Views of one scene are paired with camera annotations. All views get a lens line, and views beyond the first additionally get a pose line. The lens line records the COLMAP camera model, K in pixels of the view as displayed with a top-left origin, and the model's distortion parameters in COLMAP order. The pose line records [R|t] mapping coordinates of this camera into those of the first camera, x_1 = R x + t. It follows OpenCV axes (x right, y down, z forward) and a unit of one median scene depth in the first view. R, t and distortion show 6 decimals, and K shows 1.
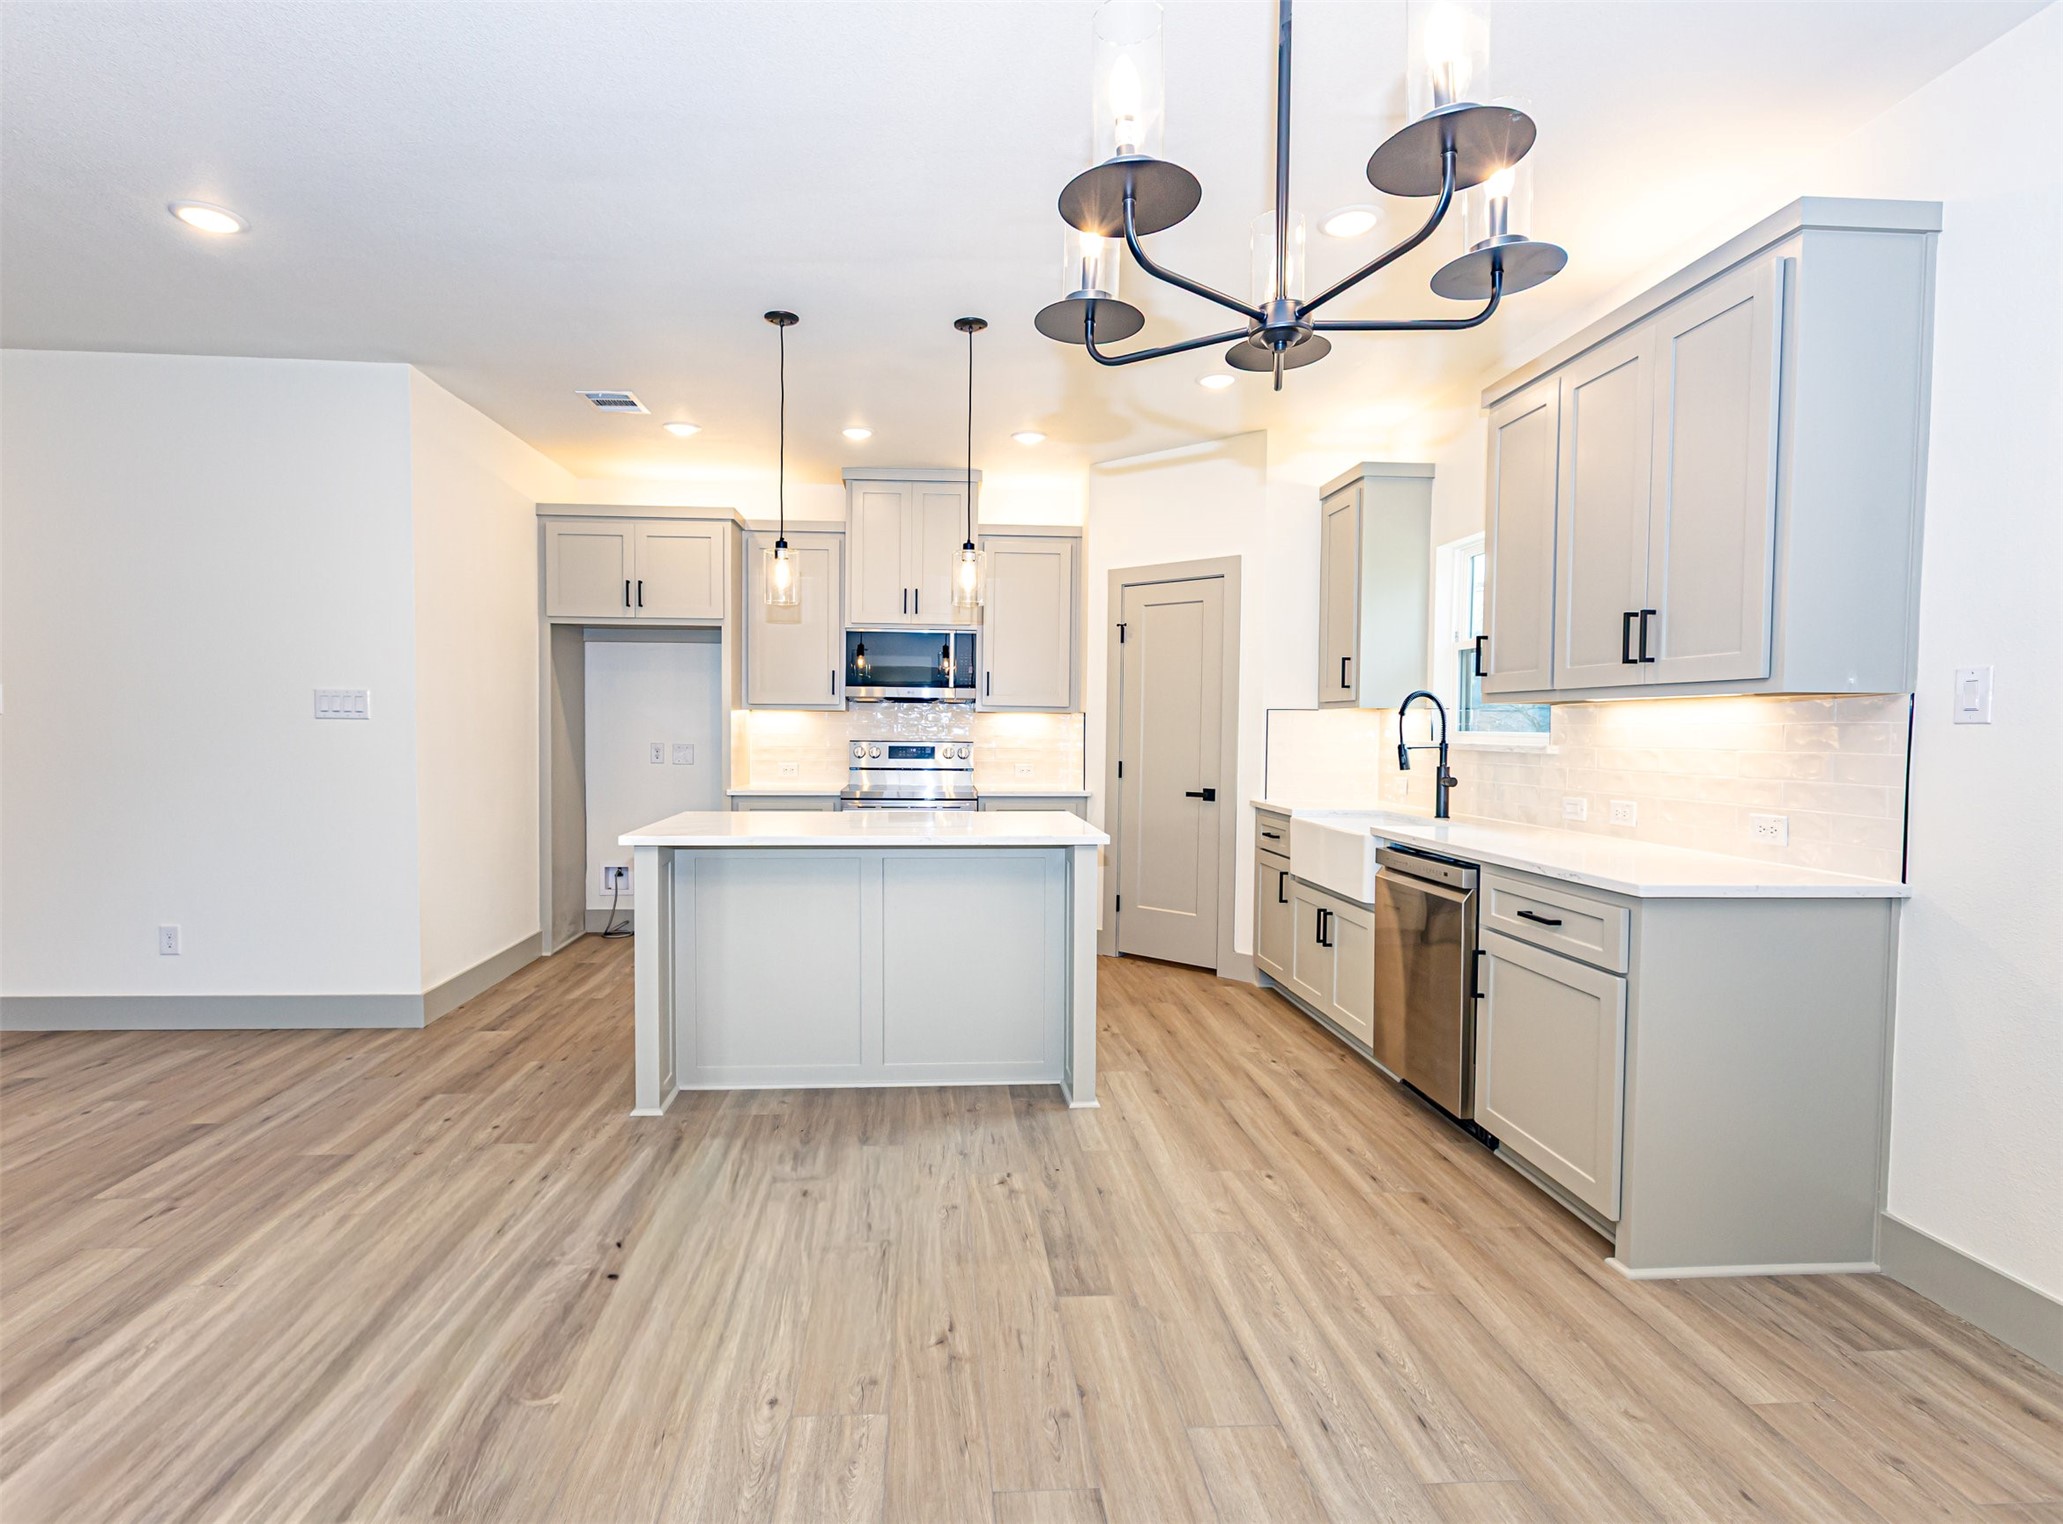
lens RADIAL K [[1053.3, 0, 1031.5], [0, 1053.3, 762.0], [0, 0, 1]] dist [-0.002414, -0.000336]
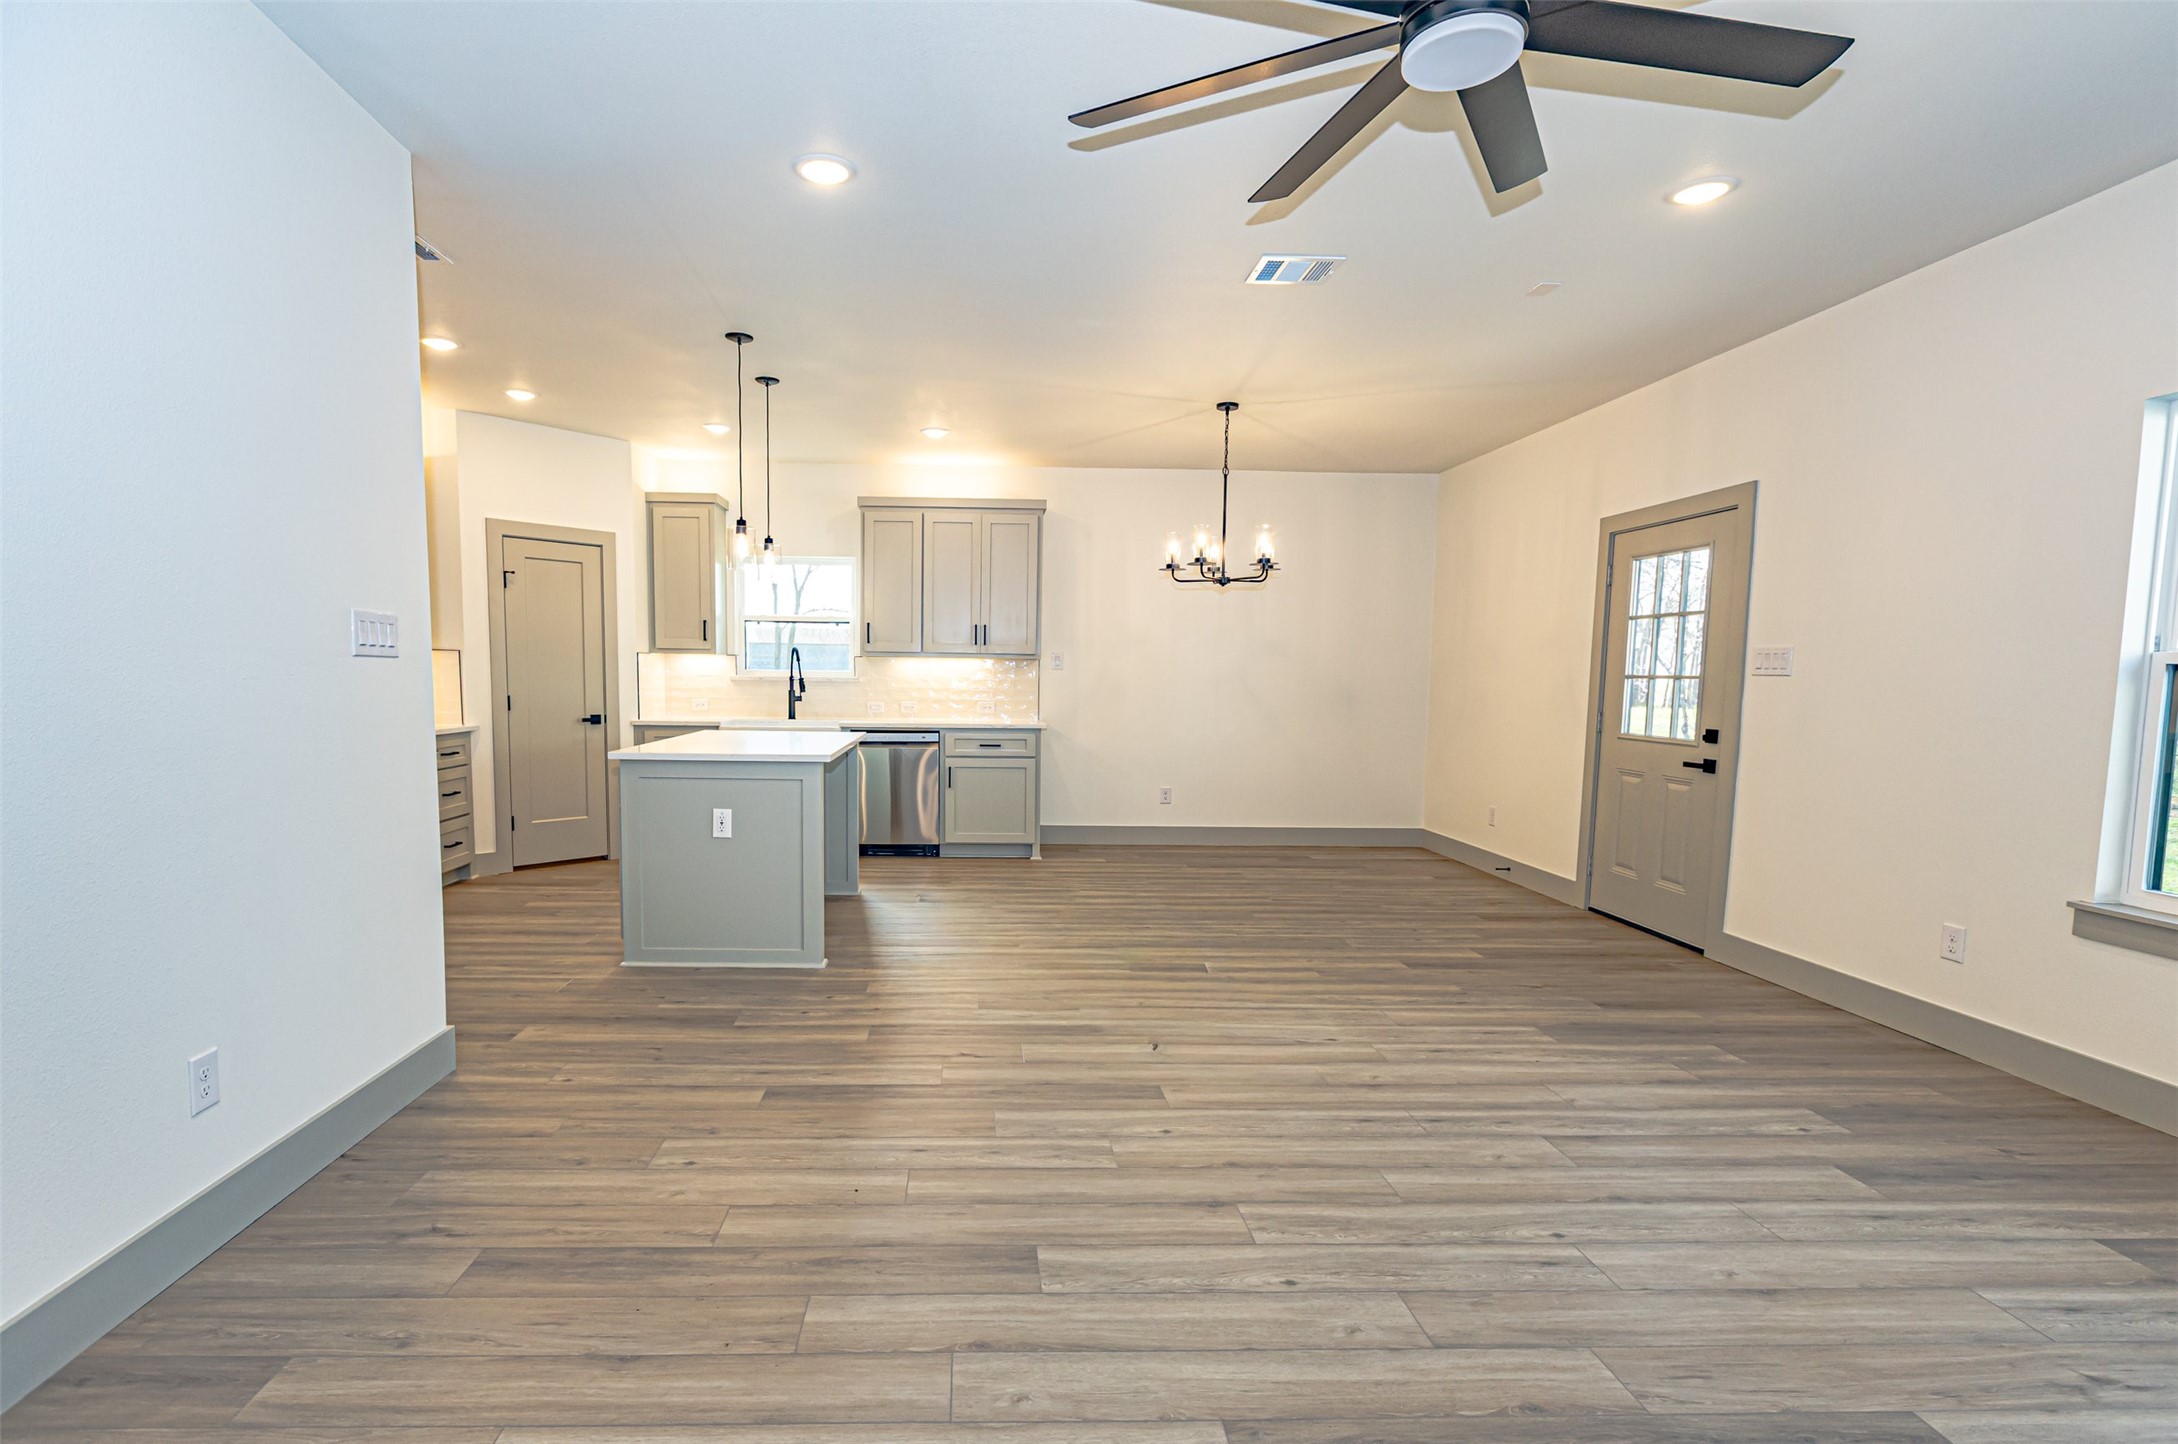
lens RADIAL K [[988.2, 0, 1089.0], [0, 988.2, 722.0], [0, 0, 1]] dist [-0.000011, 0.000060]
pose [[-0.034004, -0.055014, 0.997906, -1.591960], [0.021439, 0.998214, 0.055761, -0.029589], [-0.999192, 0.023291, -0.032764, 0.702325]]
